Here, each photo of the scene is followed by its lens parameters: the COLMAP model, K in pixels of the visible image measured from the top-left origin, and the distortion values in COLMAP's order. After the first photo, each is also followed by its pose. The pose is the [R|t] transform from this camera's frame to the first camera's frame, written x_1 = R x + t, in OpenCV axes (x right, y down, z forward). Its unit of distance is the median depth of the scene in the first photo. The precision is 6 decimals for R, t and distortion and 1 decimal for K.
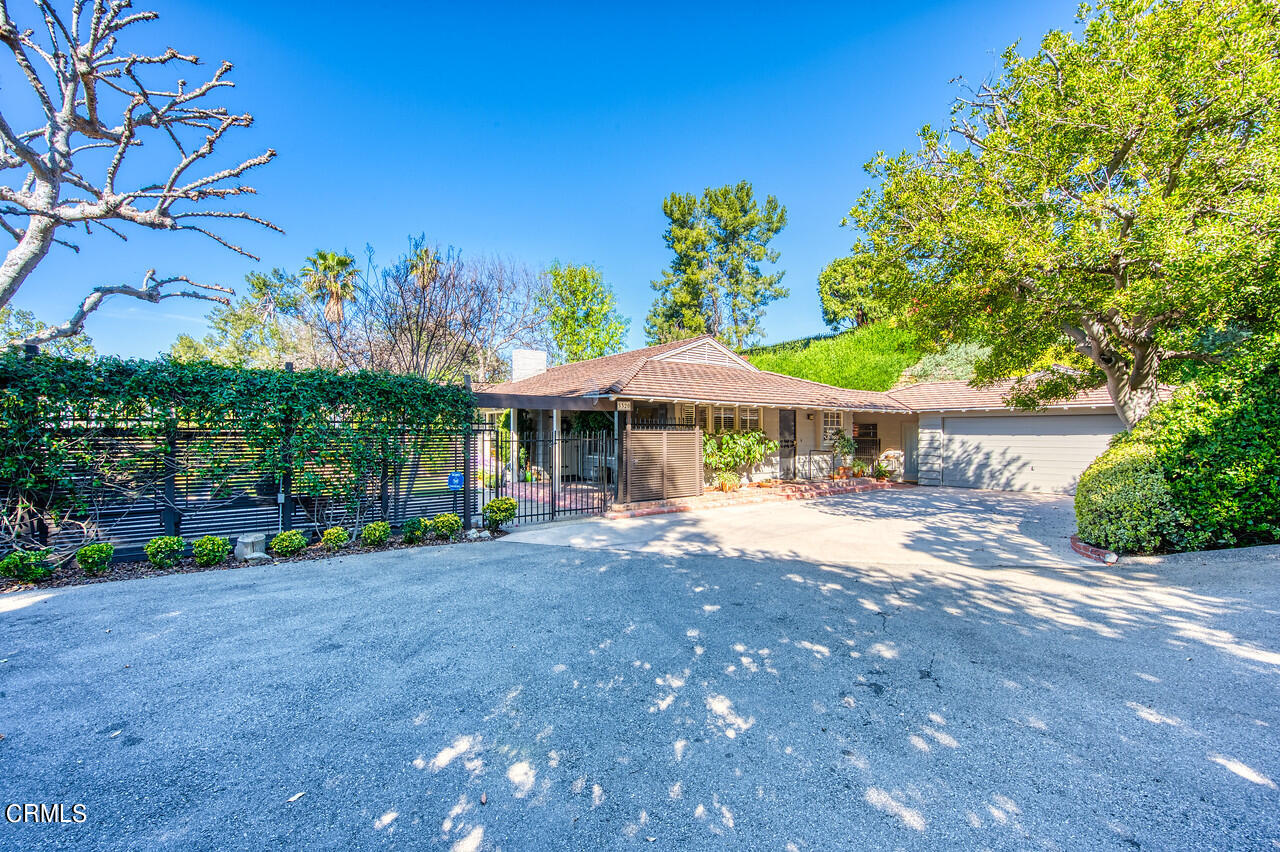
lens RADIAL K [[514.6, 0, 634.6], [0, 514.6, 426.8], [0, 0, 1]] dist [-0.025706, -0.000175]
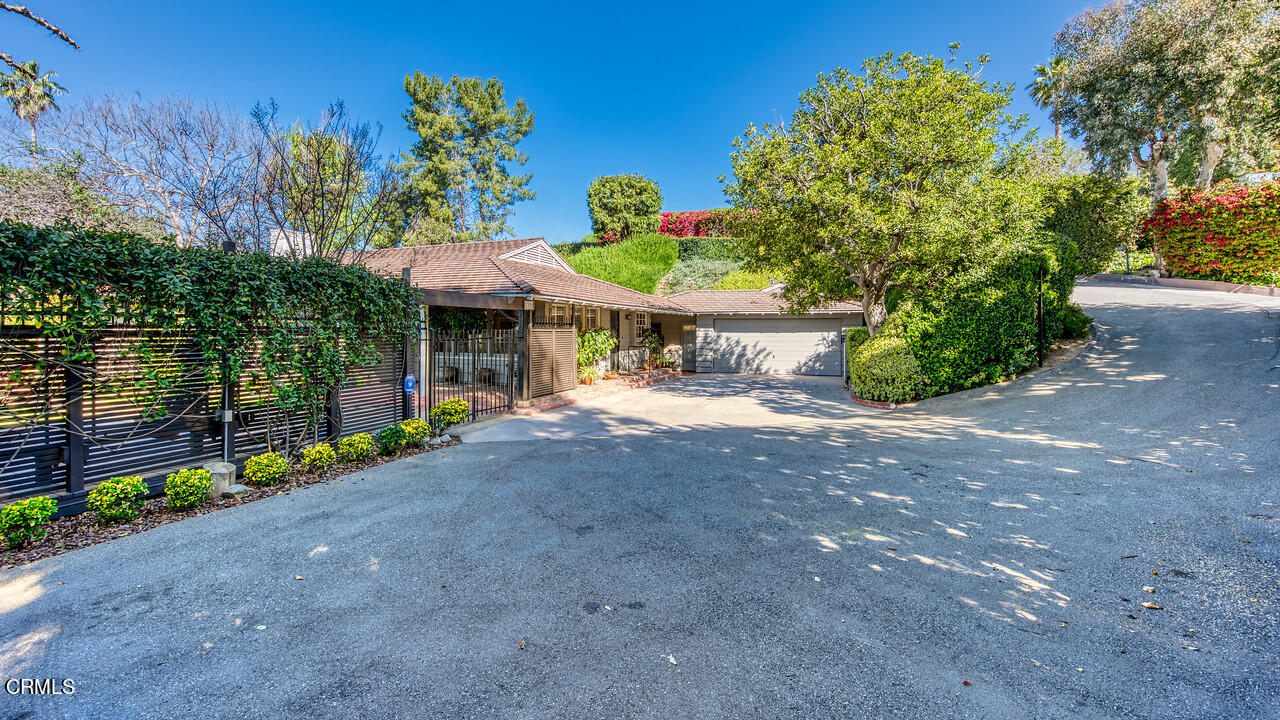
lens RADIAL K [[517.3, 0, 643.6], [0, 517.3, 317.2], [0, 0, 1]] dist [-0.007458, -0.008053]
pose [[0.844997, 0.013417, 0.534603, -0.236243], [-0.005924, 0.999859, -0.015729, -0.000776], [-0.534739, 0.010124, 0.844957, -0.002549]]
